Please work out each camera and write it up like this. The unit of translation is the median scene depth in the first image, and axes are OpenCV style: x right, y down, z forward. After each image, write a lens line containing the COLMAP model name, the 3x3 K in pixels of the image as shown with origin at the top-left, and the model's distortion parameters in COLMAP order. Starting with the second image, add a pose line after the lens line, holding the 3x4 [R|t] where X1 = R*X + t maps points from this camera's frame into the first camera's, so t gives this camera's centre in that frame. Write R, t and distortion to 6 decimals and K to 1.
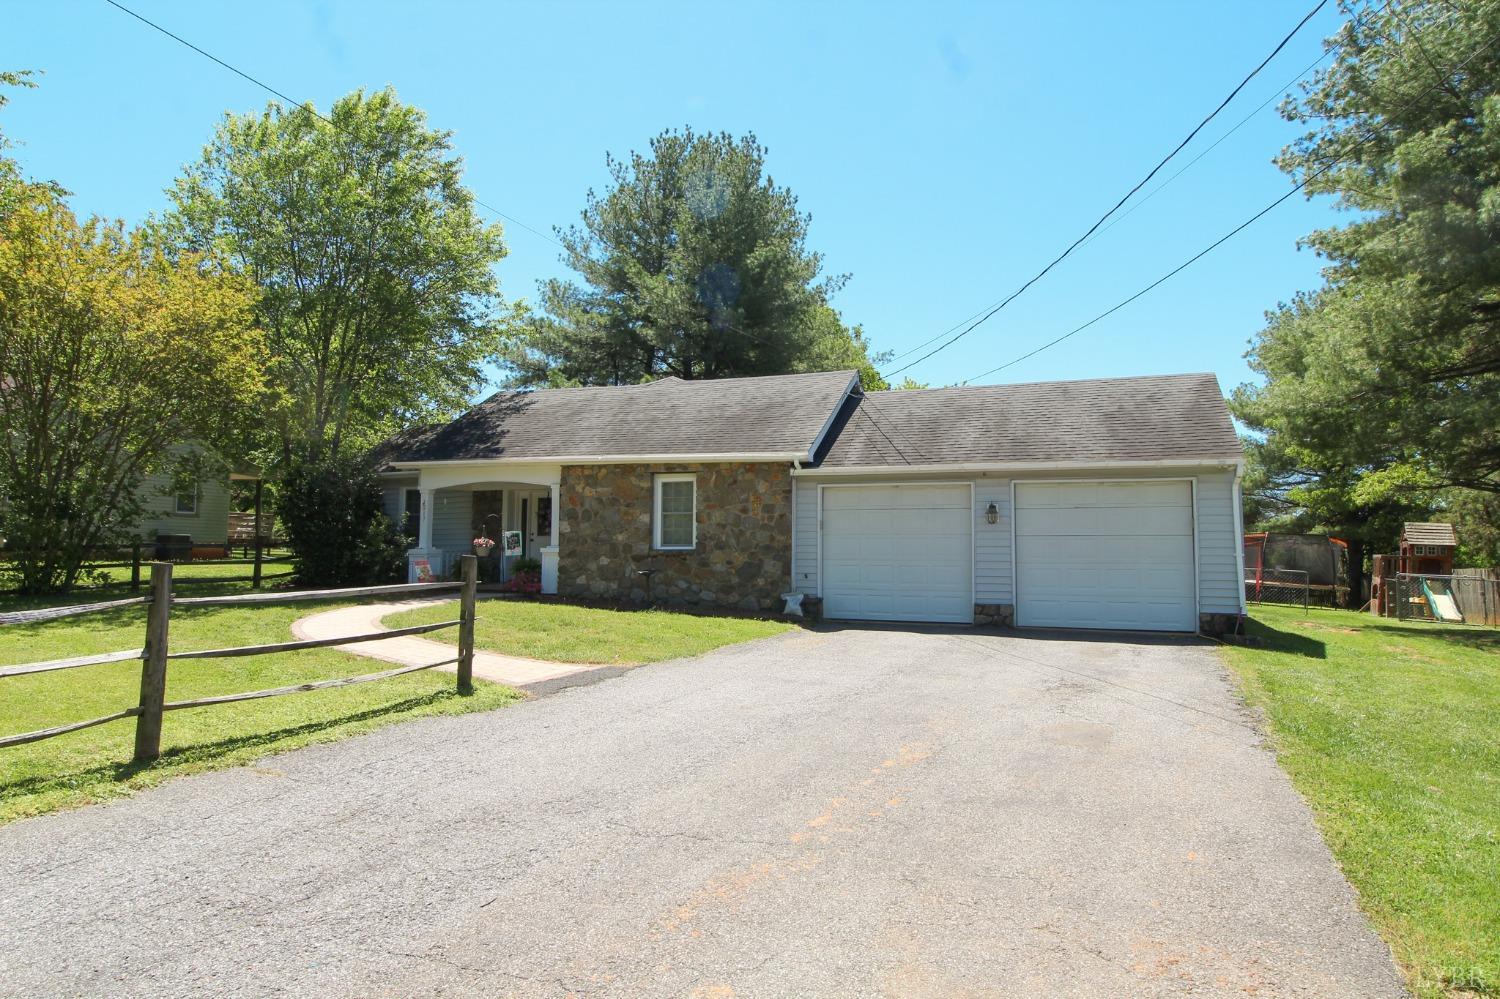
lens RADIAL K [[919.6, 0, 746.3], [0, 919.6, 497.9], [0, 0, 1]] dist [0.005542, 0.001008]
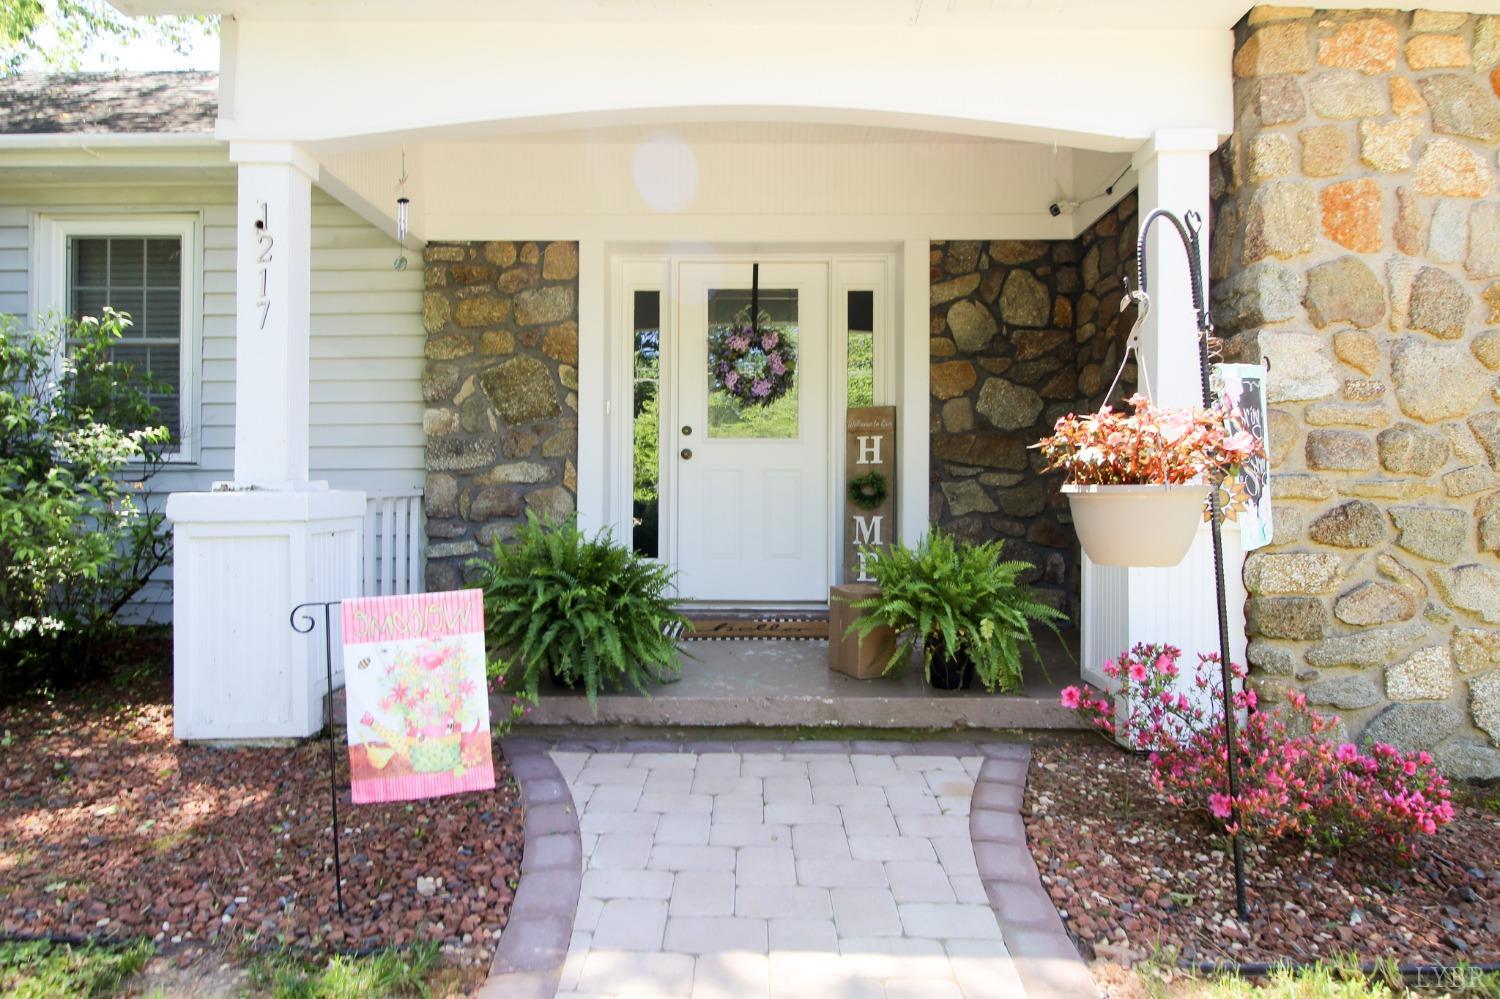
lens RADIAL K [[902.0, 0, 757.0], [0, 902.0, 490.4], [0, 0, 1]] dist [-0.003295, 0.000303]
pose [[0.931677, 0.002982, 0.363275, -0.359415], [-0.025076, 0.998109, 0.056118, 0.048615], [-0.362421, -0.061393, 0.929990, 0.896236]]
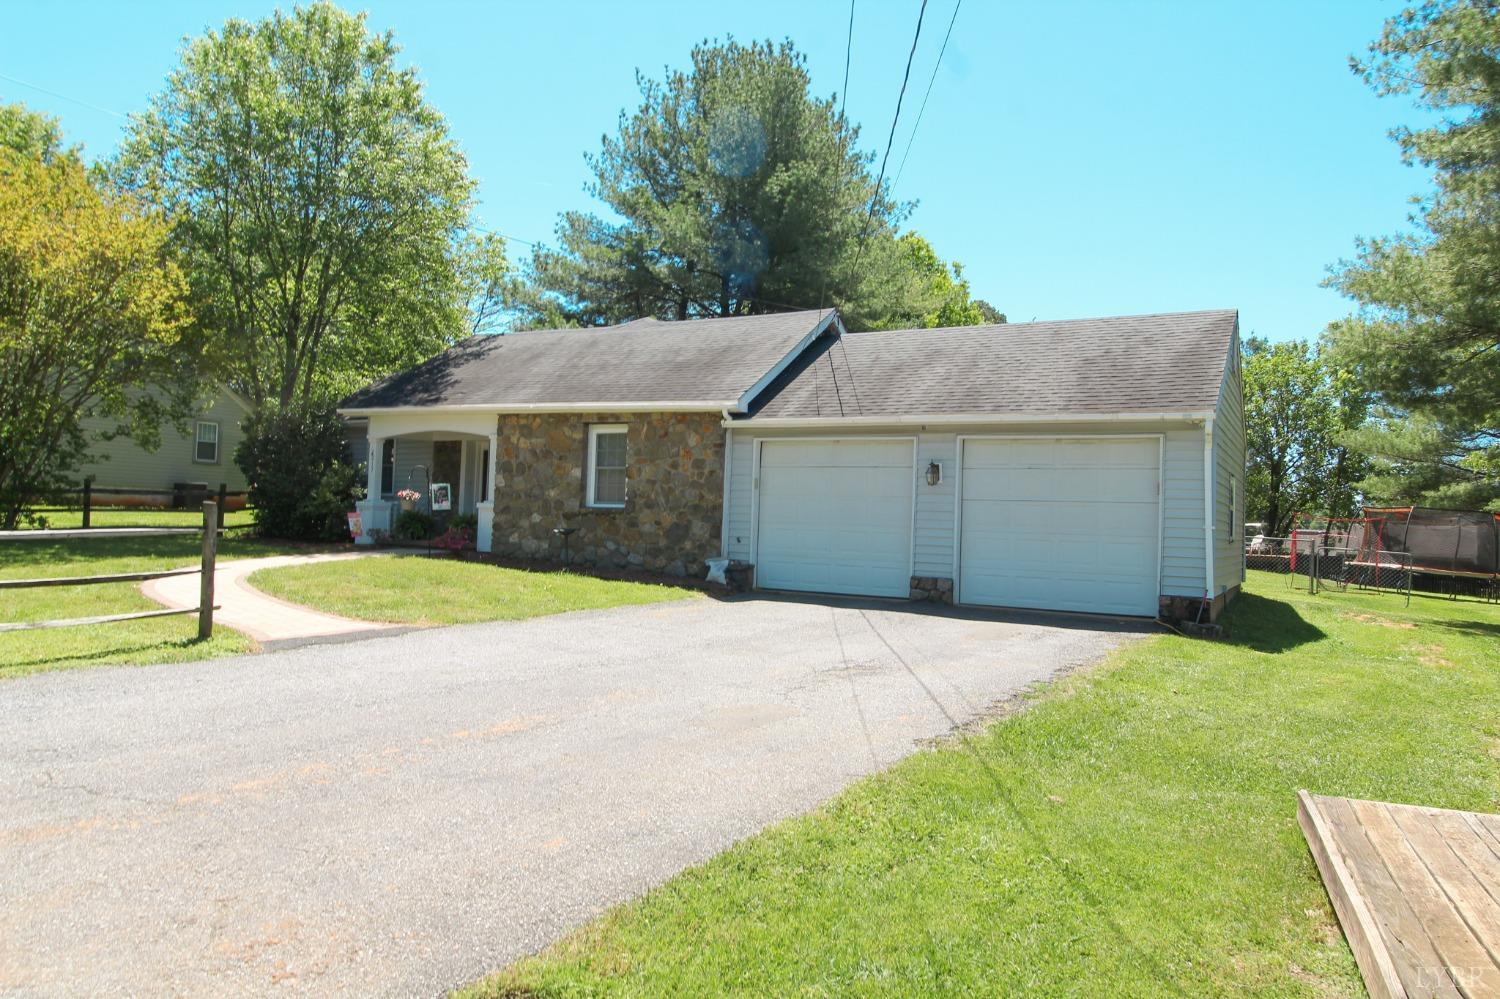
lens RADIAL K [[1023.8, 0, 746.3], [0, 1023.8, 494.7], [0, 0, 1]] dist [0.014017, 0.004196]
pose [[0.989292, 0.021301, -0.144387, 0.201780], [-0.015963, 0.999149, 0.038030, 0.002649], [0.145074, -0.035318, 0.988790, 0.014652]]
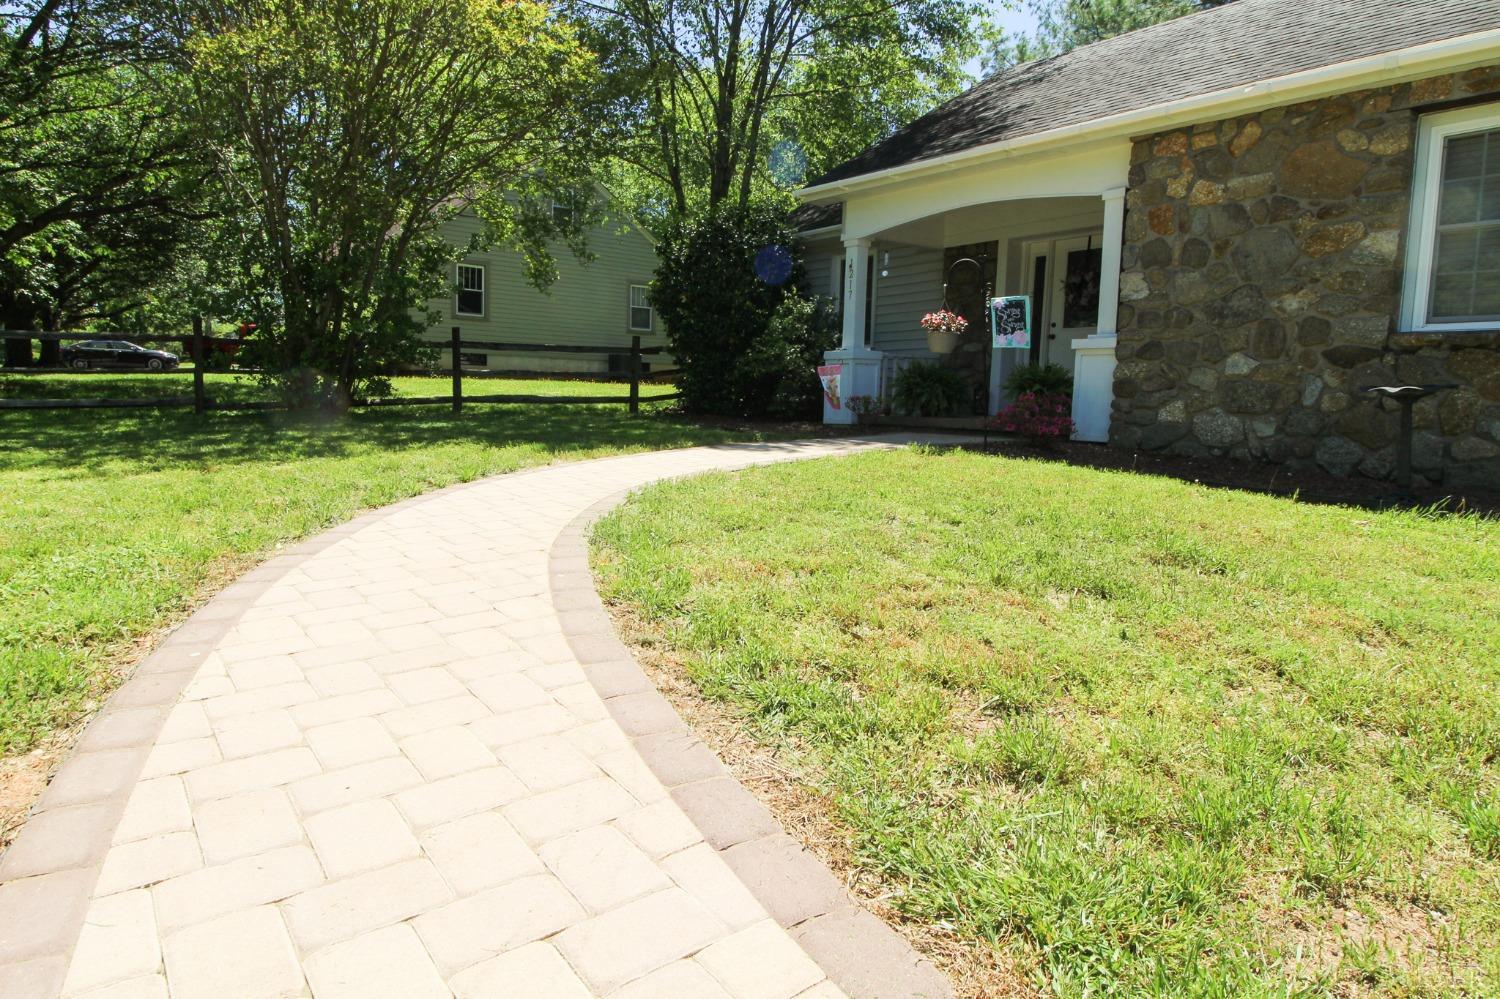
lens RADIAL K [[902.0, 0, 753.9], [0, 902.0, 486.8], [0, 0, 1]] dist [-0.003295, 0.000303]
pose [[0.856692, 0.069481, -0.511127, -0.131549], [0.012186, 0.987884, 0.154715, 0.057548], [0.515684, -0.138772, 0.845465, 0.556663]]
